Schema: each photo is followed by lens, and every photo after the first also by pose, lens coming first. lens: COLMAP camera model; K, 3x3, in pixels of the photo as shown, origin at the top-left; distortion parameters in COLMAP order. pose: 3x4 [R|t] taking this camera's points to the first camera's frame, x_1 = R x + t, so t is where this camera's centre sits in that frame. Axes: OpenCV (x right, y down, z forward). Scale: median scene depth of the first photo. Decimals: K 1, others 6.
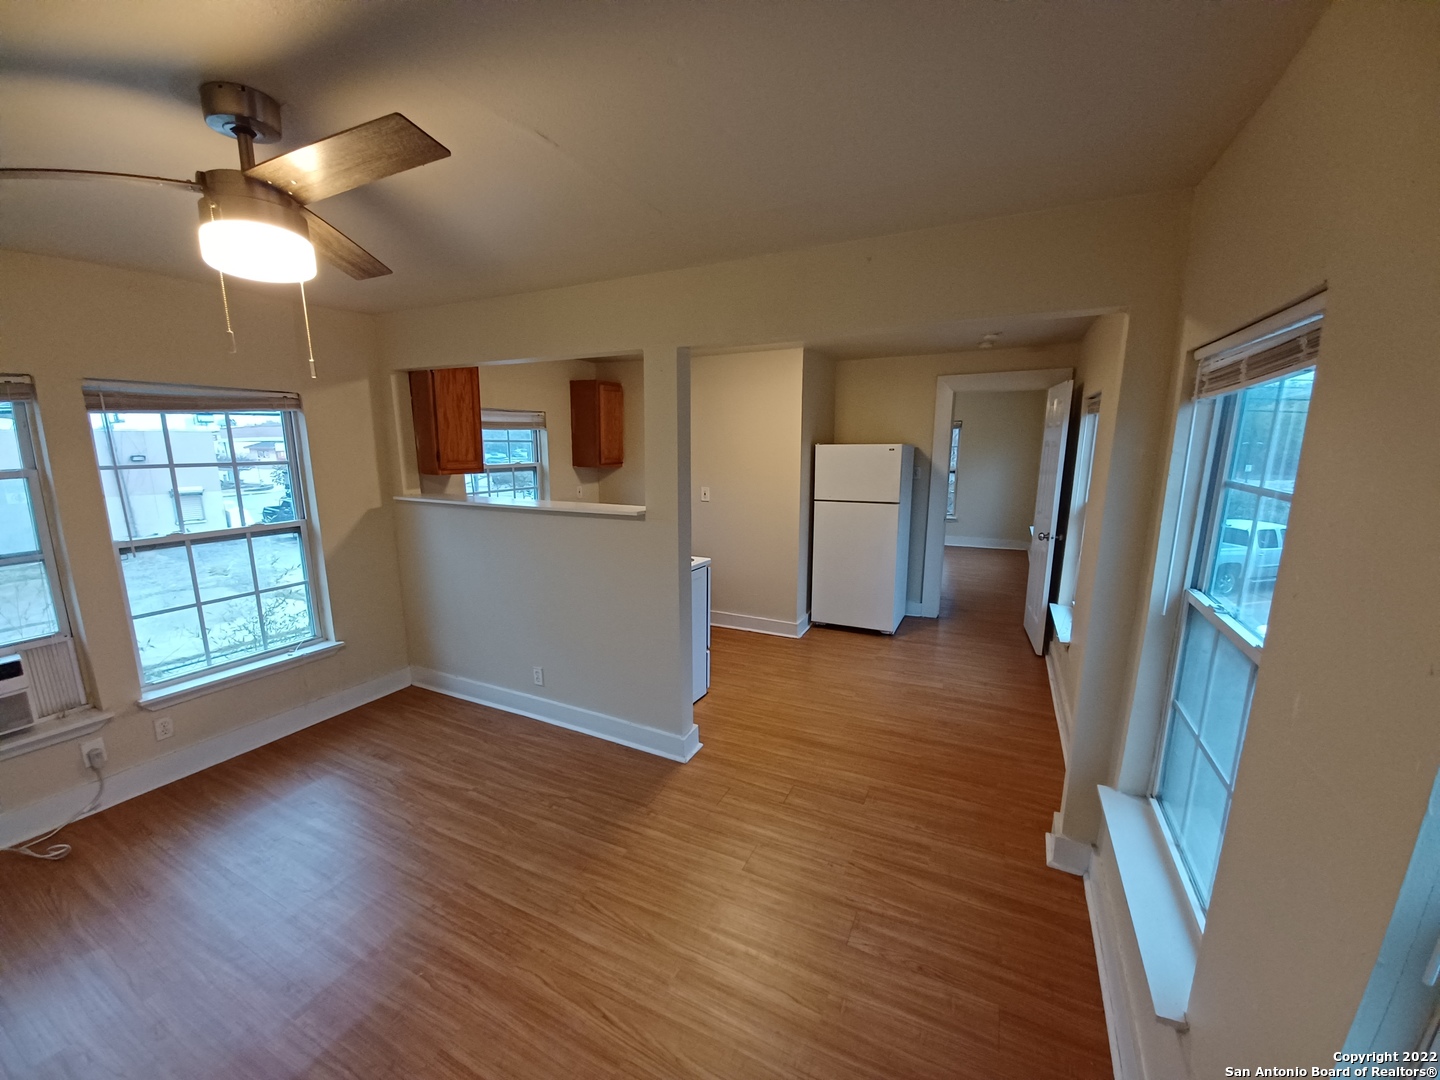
lens RADIAL K [[568.8, 0, 712.2], [0, 568.8, 547.9], [0, 0, 1]] dist [0.028725, -0.016634]
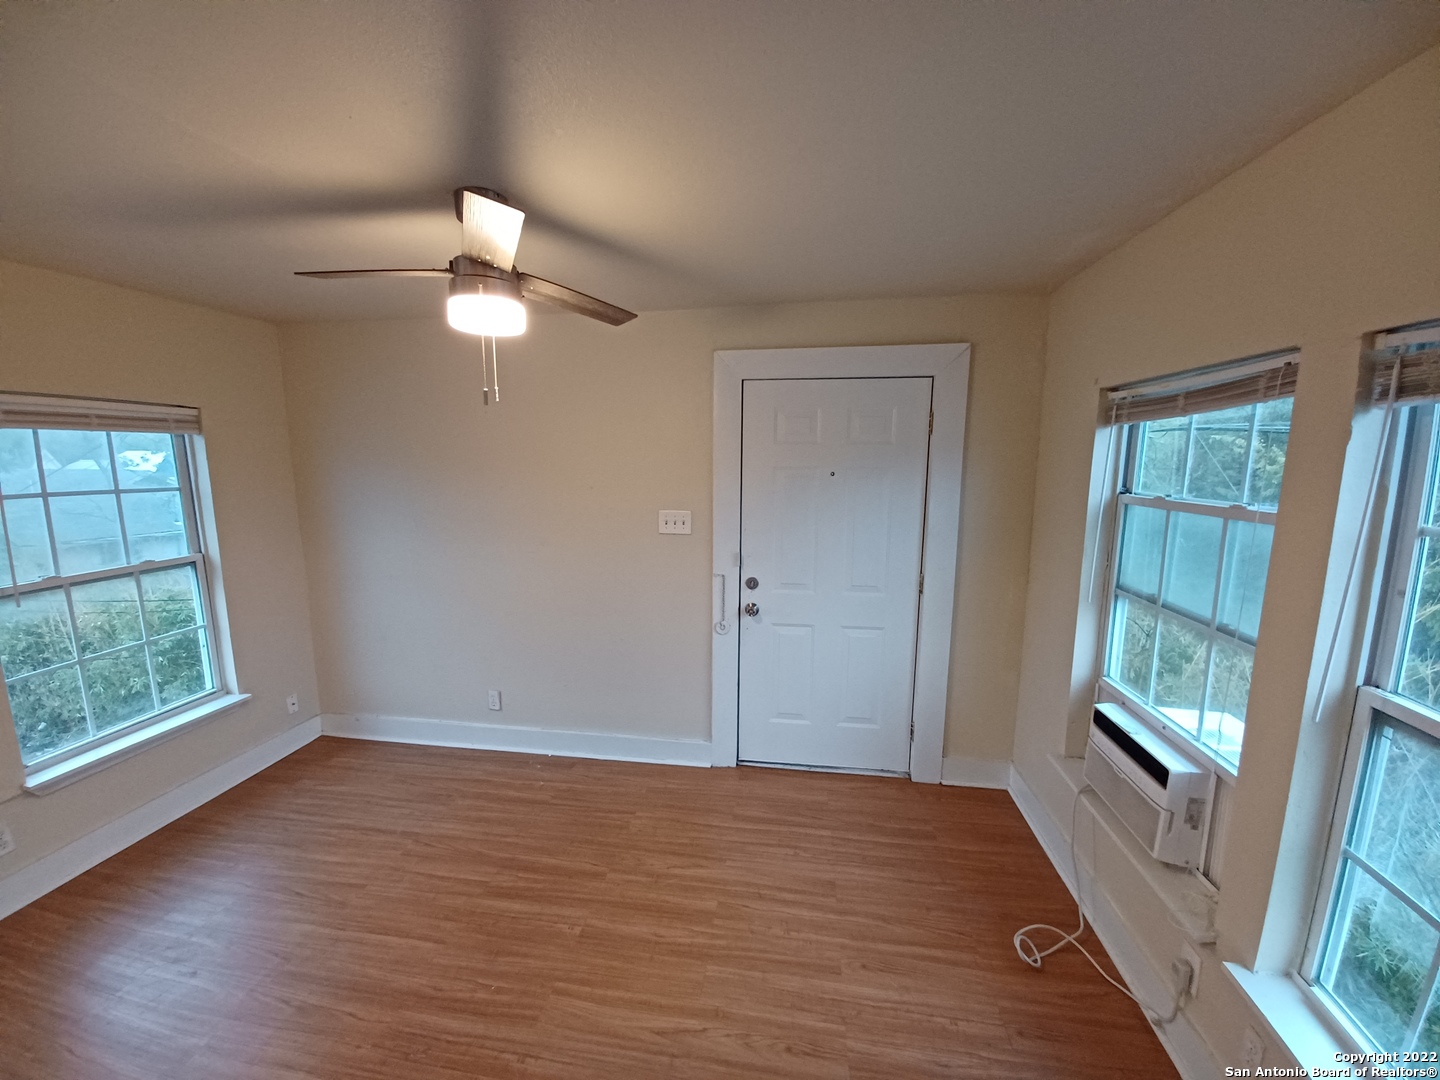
lens RADIAL K [[568.8, 0, 712.2], [0, 568.8, 547.9], [0, 0, 1]] dist [0.028725, -0.016634]
pose [[-0.952172, 0.048285, -0.301723, -0.493557], [-0.055960, 0.943180, 0.327536, -0.277116], [0.300394, 0.328755, -0.895368, 1.441457]]
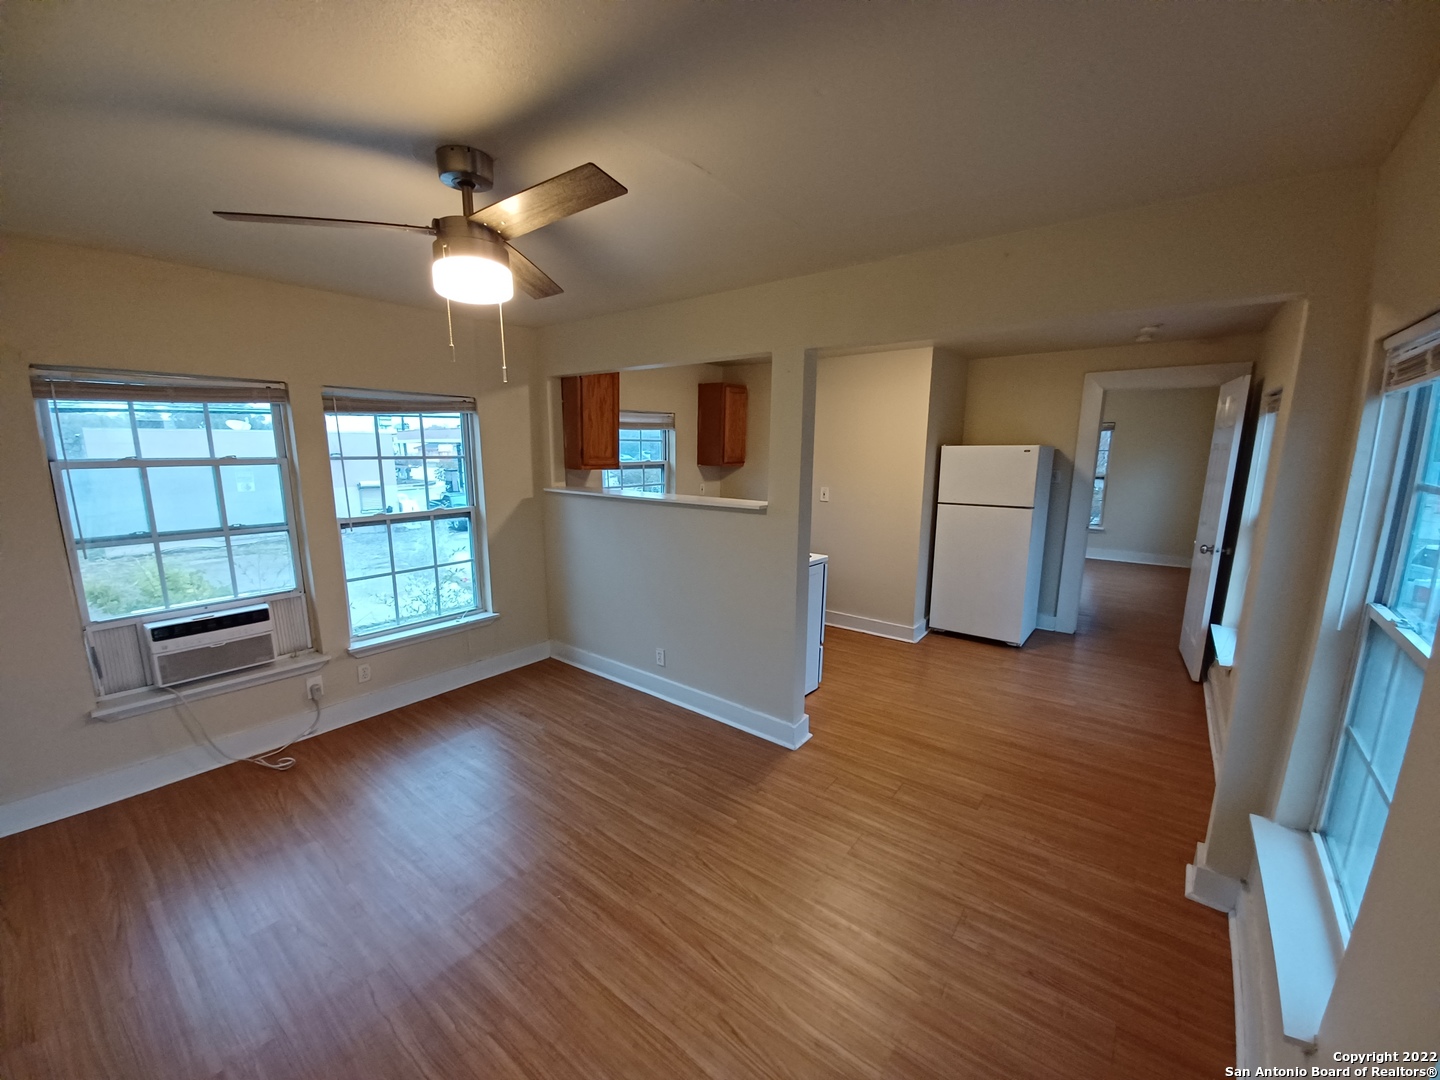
lens RADIAL K [[568.8, 0, 712.2], [0, 568.8, 547.9], [0, 0, 1]] dist [0.028725, -0.016634]
pose [[0.979643, 0.043197, -0.196044, -0.007340], [-0.044334, 0.999016, -0.001415, 0.023885], [0.195790, 0.010077, 0.980594, -0.062357]]
